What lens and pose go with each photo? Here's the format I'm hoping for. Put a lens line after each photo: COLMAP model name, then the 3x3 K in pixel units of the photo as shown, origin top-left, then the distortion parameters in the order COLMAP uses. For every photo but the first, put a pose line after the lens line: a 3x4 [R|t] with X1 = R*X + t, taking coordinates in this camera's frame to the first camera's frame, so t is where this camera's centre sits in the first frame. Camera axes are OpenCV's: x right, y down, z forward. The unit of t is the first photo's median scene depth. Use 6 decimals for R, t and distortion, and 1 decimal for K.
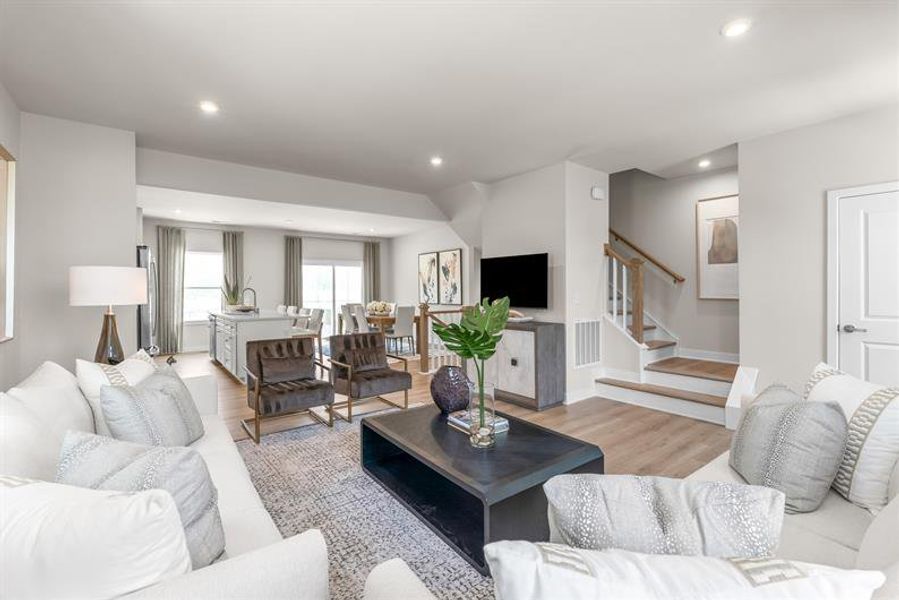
lens RADIAL K [[394.4, 0, 438.3], [0, 394.4, 290.2], [0, 0, 1]] dist [-0.023508, -0.000157]
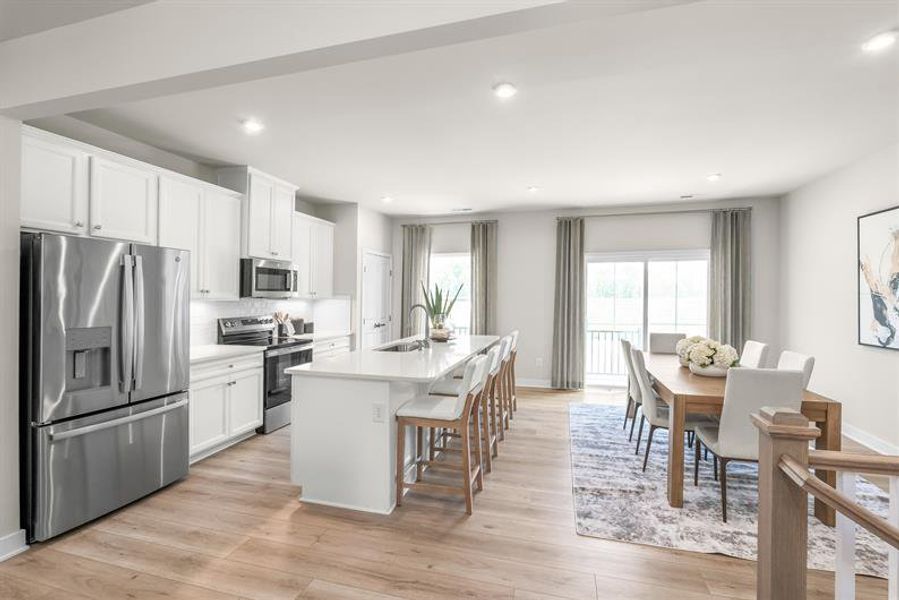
lens RADIAL K [[401.8, 0, 447.7], [0, 401.8, 294.3], [0, 0, 1]] dist [-0.023901, -0.000365]
pose [[0.613339, -0.001942, -0.789817, 0.006622], [-0.004061, 0.999976, -0.005611, -0.012848], [0.789809, 0.006649, 0.613317, 0.479702]]
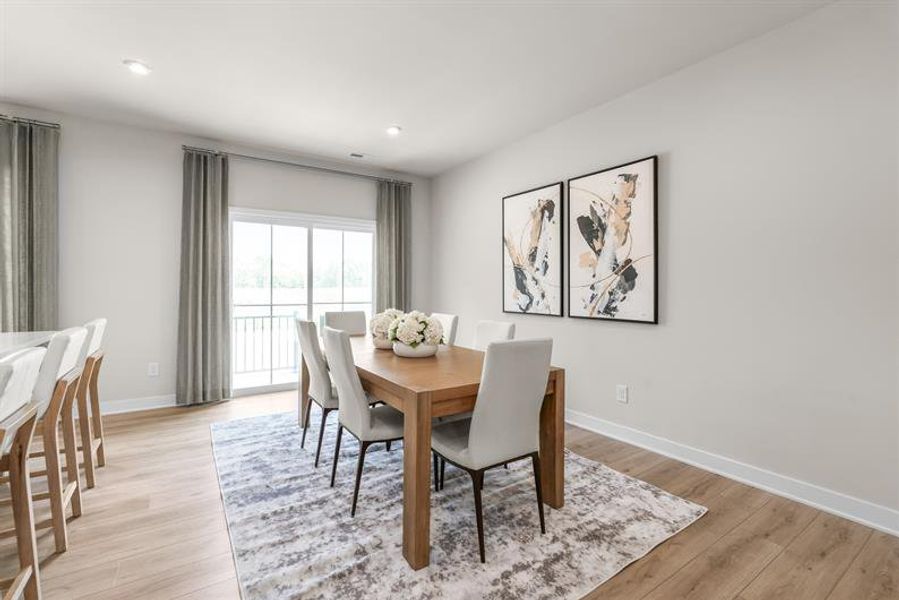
lens RADIAL K [[397.8, 0, 448.4], [0, 397.8, 296.9], [0, 0, 1]] dist [-0.002968, -0.000114]
pose [[0.999141, 0.007852, -0.040687, -0.095625], [-0.007095, 0.999800, 0.018707, 0.009052], [0.040826, -0.018403, 0.998997, 0.601599]]
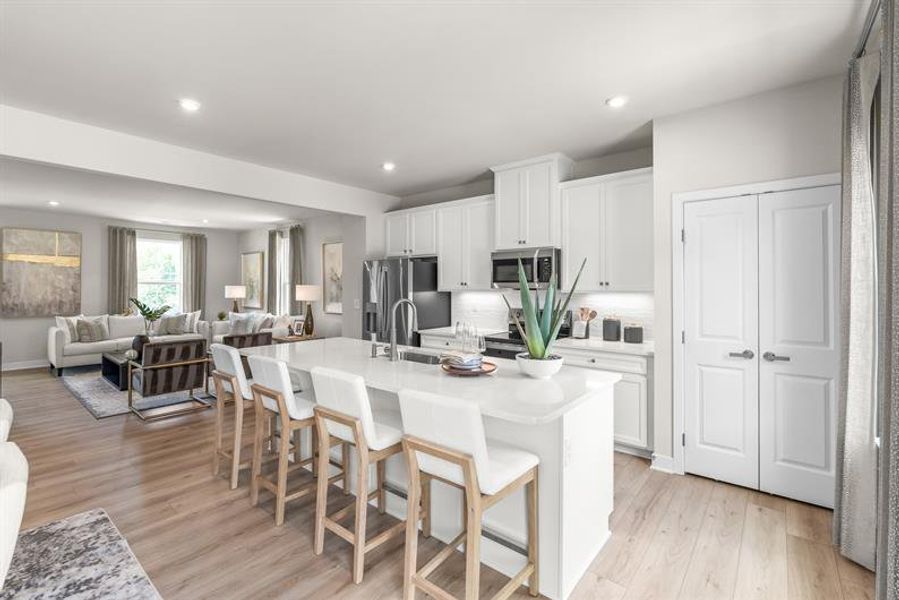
lens RADIAL K [[401.8, 0, 447.7], [0, 401.8, 294.3], [0, 0, 1]] dist [-0.023901, -0.000365]
pose [[-0.967396, 0.002517, -0.253257, -0.296276], [-0.001594, 0.999870, 0.016025, -0.012258], [0.253265, 0.015906, -0.967266, 1.002968]]
